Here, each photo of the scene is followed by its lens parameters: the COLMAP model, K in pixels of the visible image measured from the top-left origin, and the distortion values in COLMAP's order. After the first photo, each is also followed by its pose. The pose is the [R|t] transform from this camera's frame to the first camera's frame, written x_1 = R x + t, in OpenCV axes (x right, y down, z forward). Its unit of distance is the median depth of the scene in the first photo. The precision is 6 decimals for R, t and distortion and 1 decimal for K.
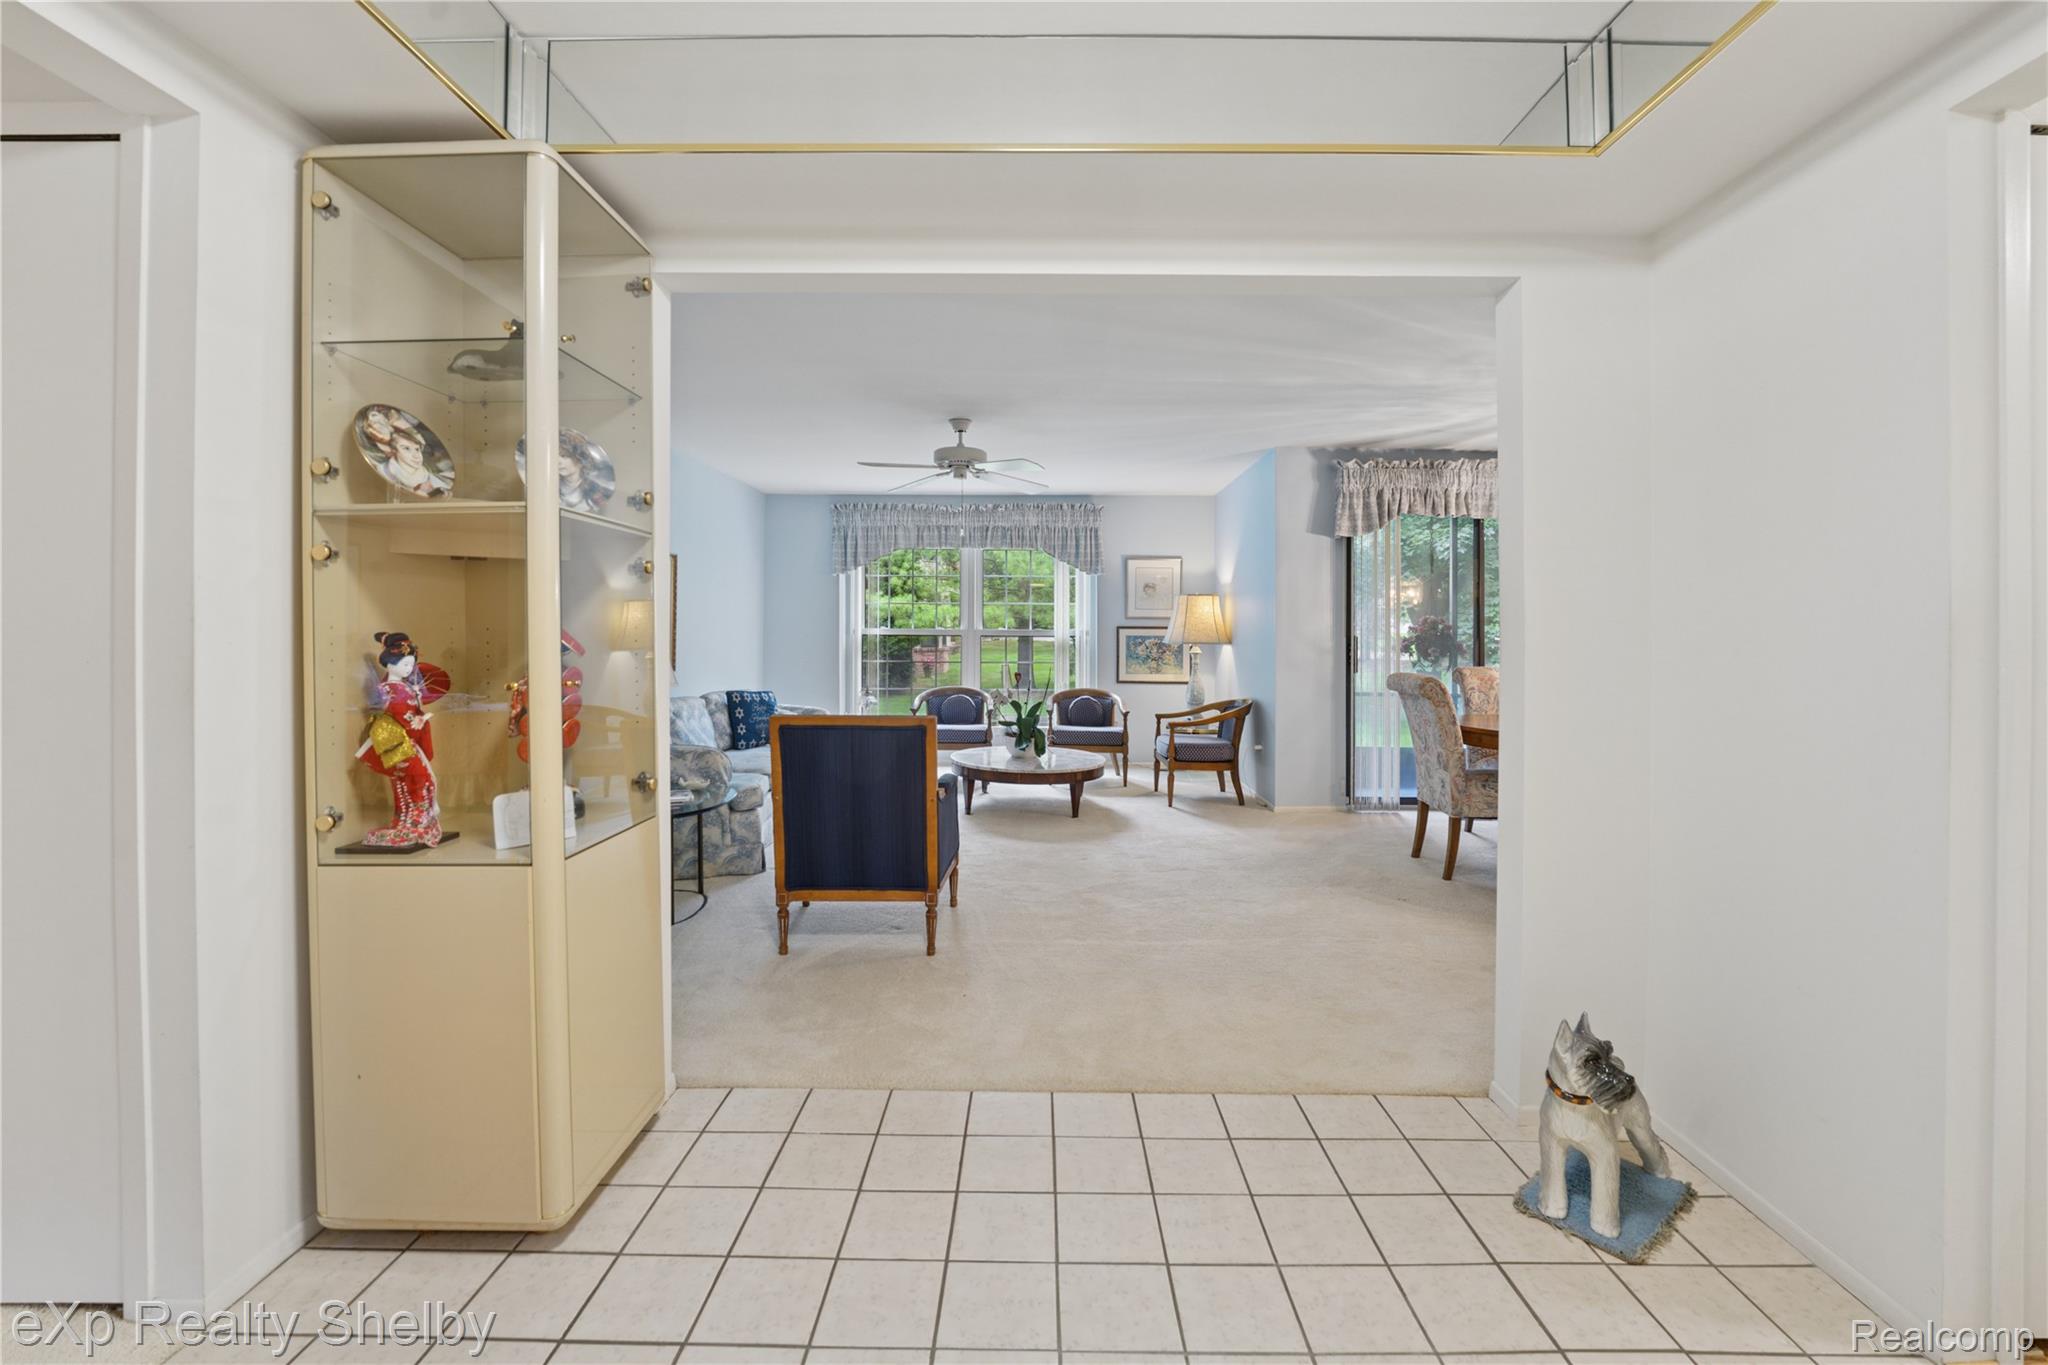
lens RADIAL K [[881.3, 0, 1020.3], [0, 881.3, 626.0], [0, 0, 1]] dist [-0.024394, 0.001204]
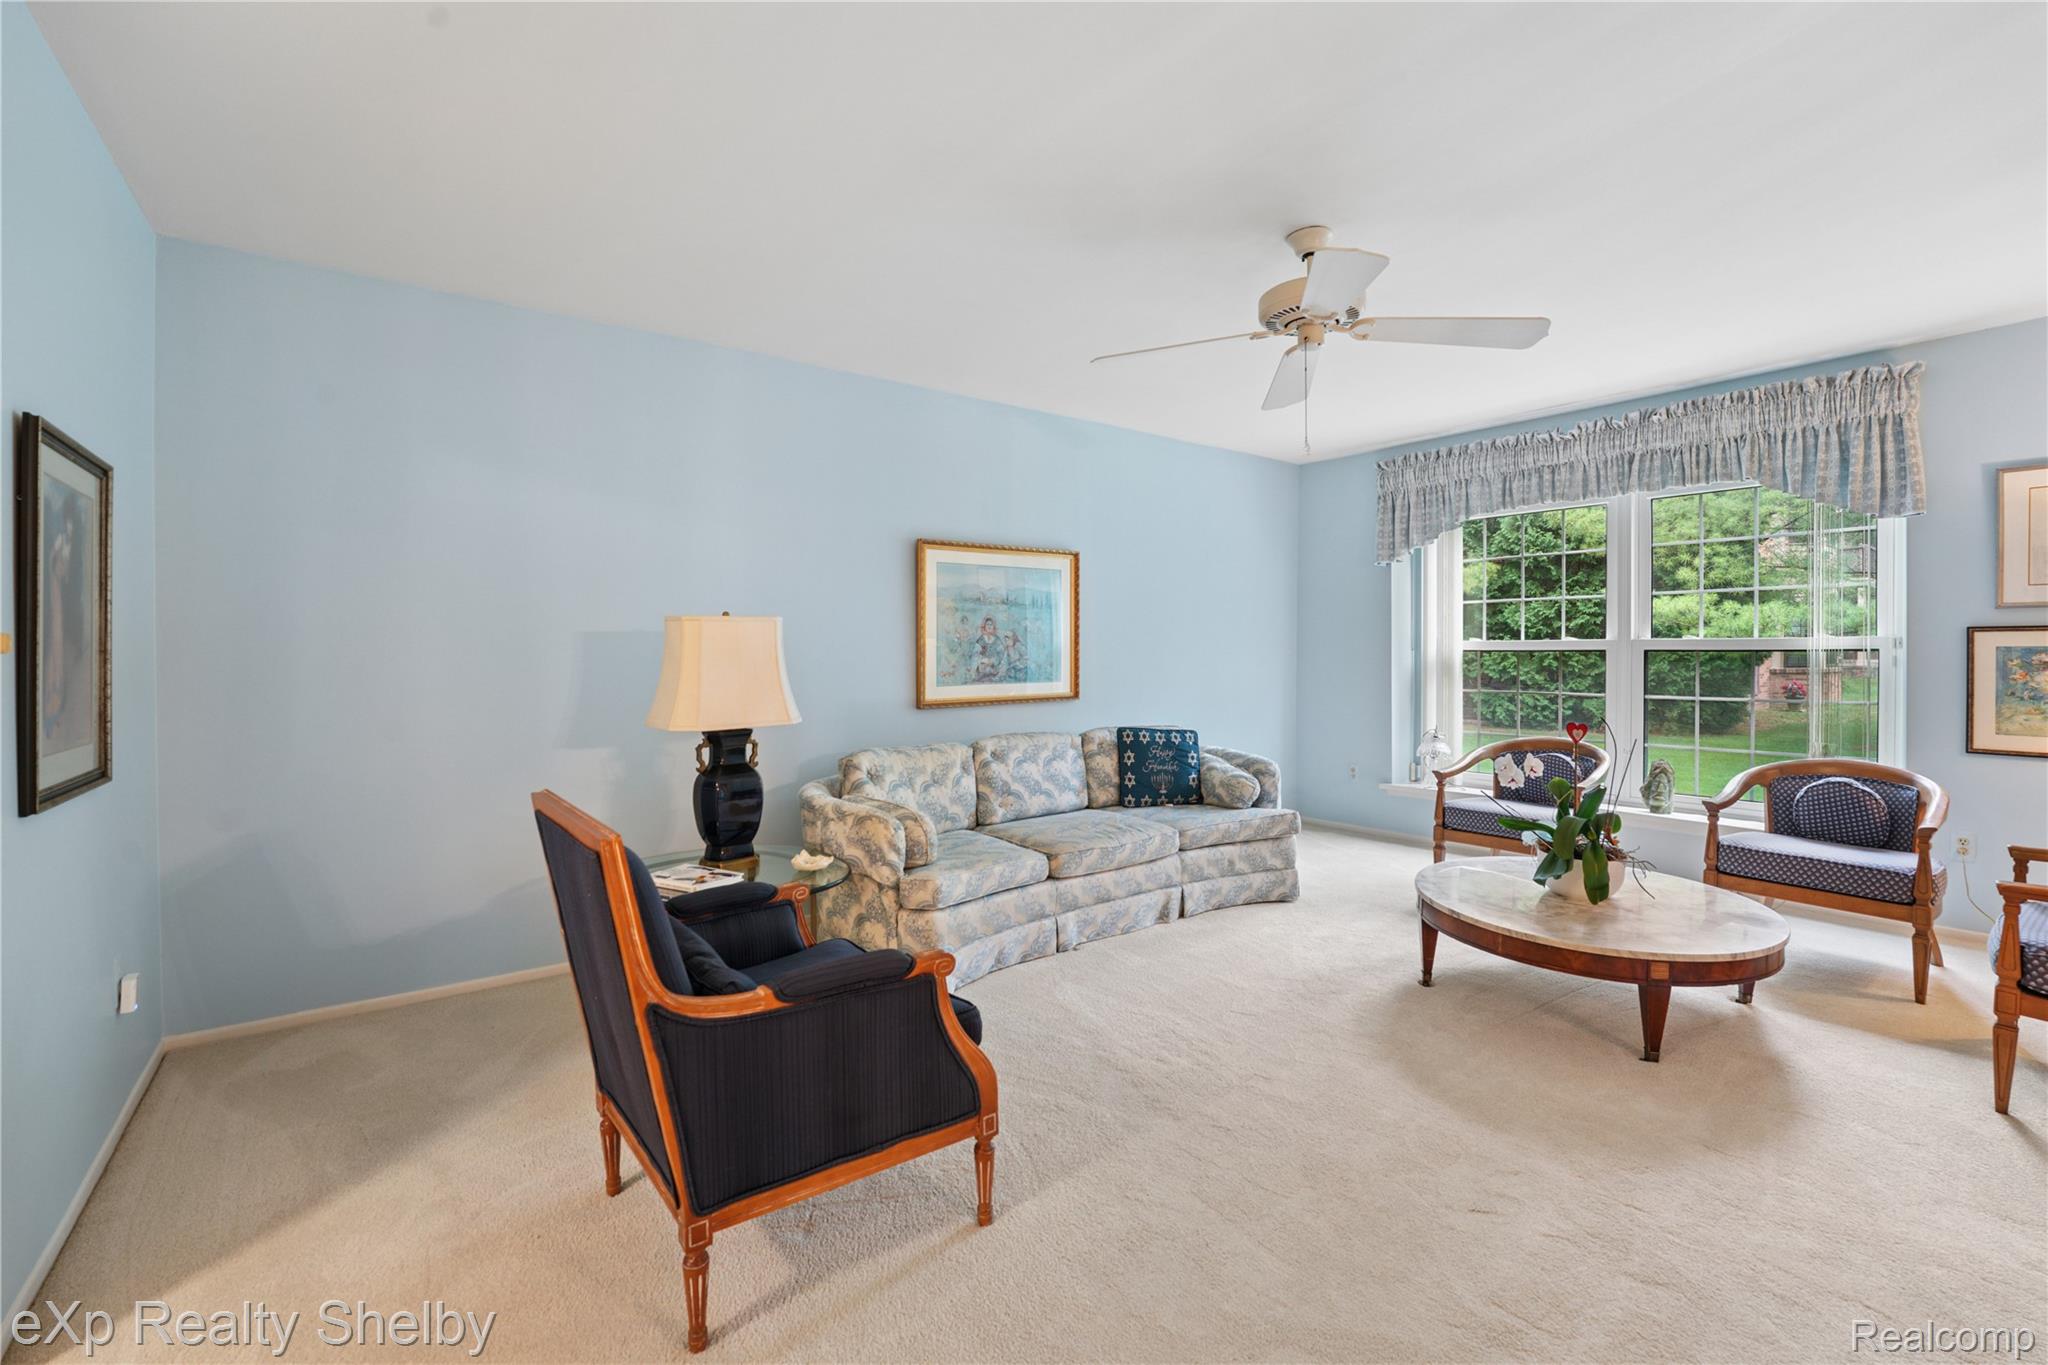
lens RADIAL K [[881.3, 0, 1034.4], [0, 881.3, 661.8], [0, 0, 1]] dist [-0.024394, 0.001204]
pose [[0.613881, 0.000385, -0.789399, 0.215893], [0.015720, 0.999796, 0.012713, 0.007062], [0.789242, -0.020213, 0.613749, 0.476394]]
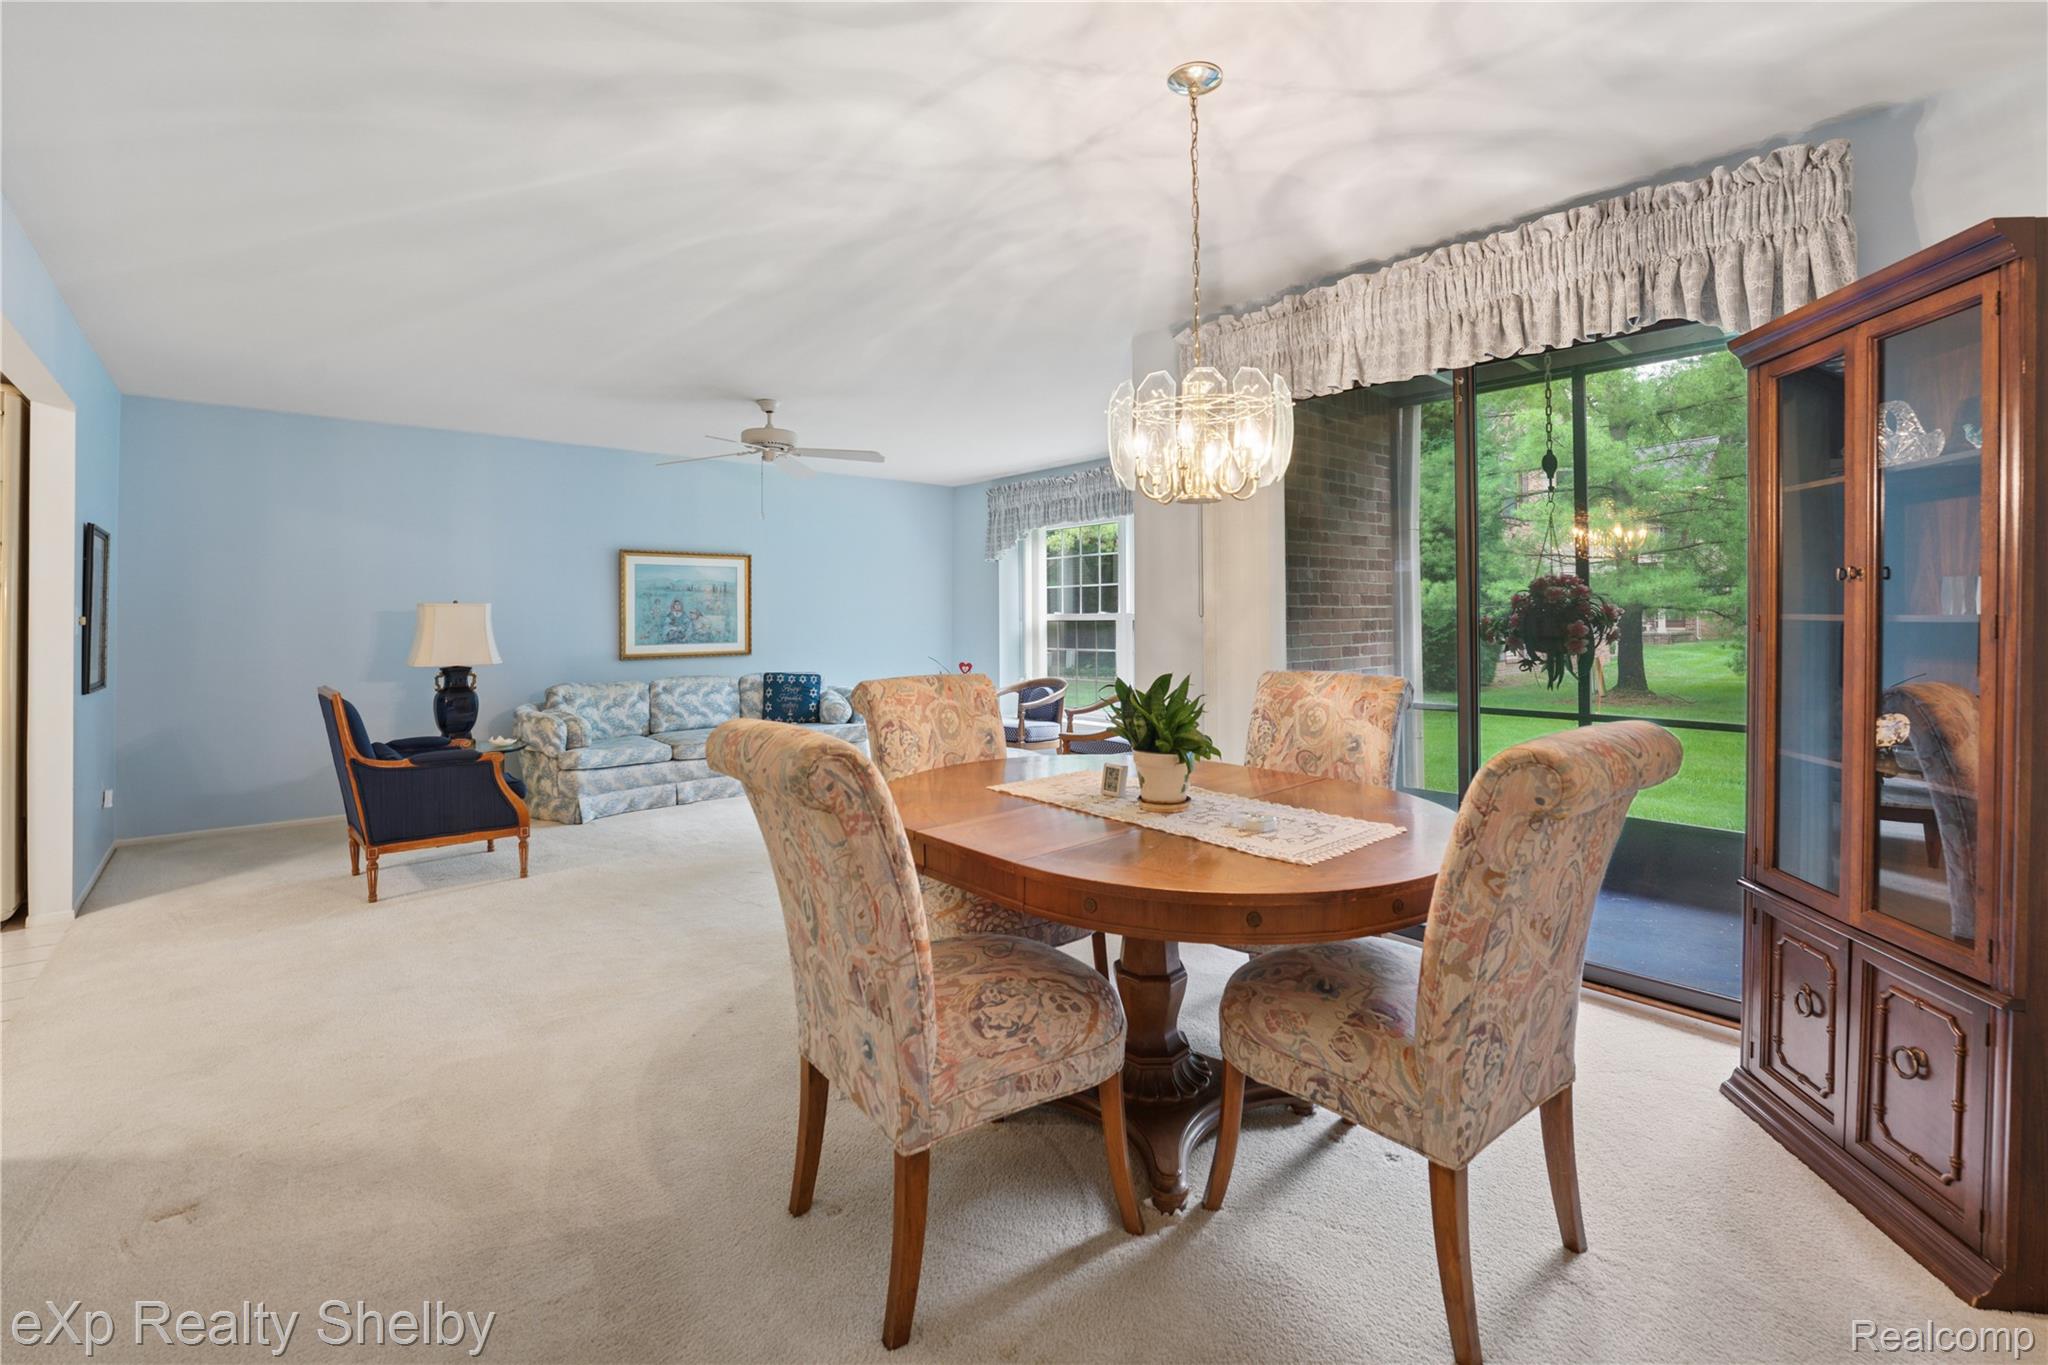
lens RADIAL K [[881.3, 0, 1019.7], [0, 881.3, 607.0], [0, 0, 1]] dist [-0.024394, 0.001204]
pose [[0.673148, -0.023395, -0.739138, 0.721968], [0.018774, 0.999718, -0.014545, 0.011858], [0.739269, -0.004085, 0.673397, 0.474083]]
